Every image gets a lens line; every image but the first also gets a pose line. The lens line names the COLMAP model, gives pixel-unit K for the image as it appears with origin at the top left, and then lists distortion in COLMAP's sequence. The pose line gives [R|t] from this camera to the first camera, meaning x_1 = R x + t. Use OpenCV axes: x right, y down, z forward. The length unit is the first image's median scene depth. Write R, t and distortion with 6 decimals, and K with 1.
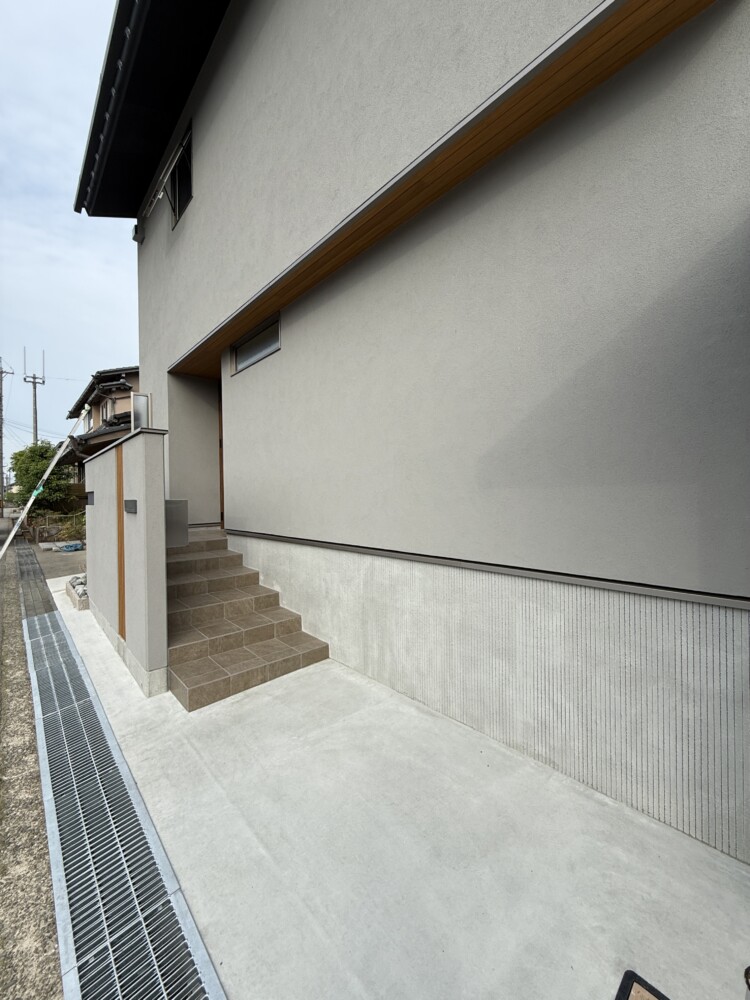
lens RADIAL K [[399.6, 0, 376.6], [0, 399.6, 495.8], [0, 0, 1]] dist [-0.002058, -0.000063]
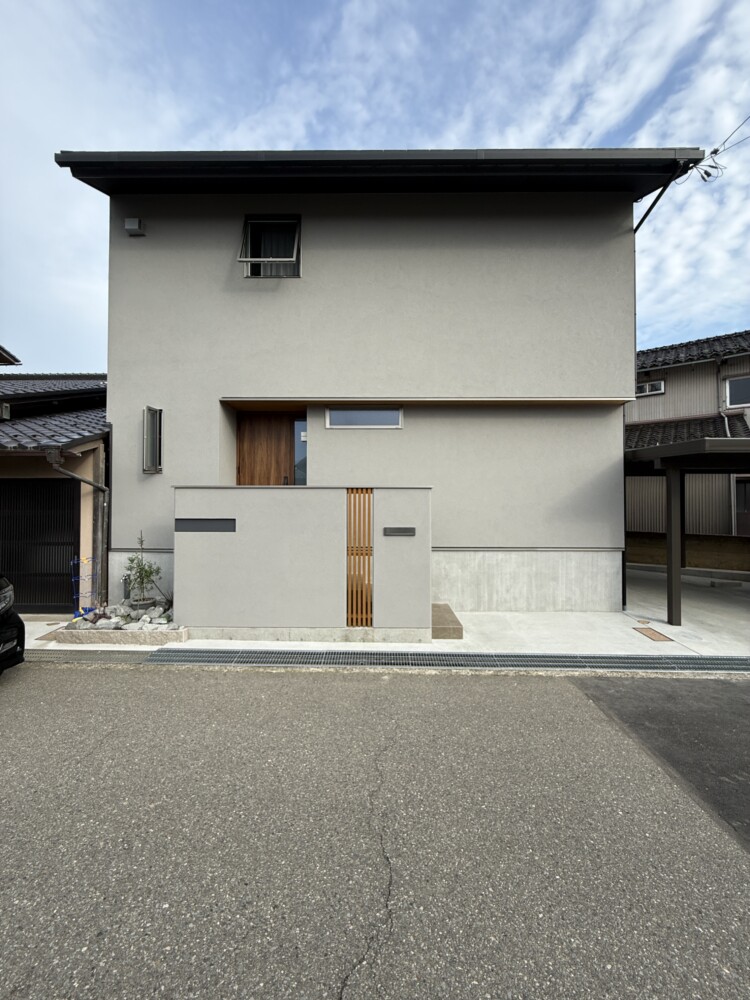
lens RADIAL K [[399.6, 0, 376.6], [0, 399.6, 495.8], [0, 0, 1]] dist [-0.002058, -0.000063]
pose [[0.683033, 0.025390, 0.729946, -2.065275], [-0.010798, 0.999637, -0.024666, -0.085986], [-0.730308, 0.008965, 0.683060, -0.007213]]
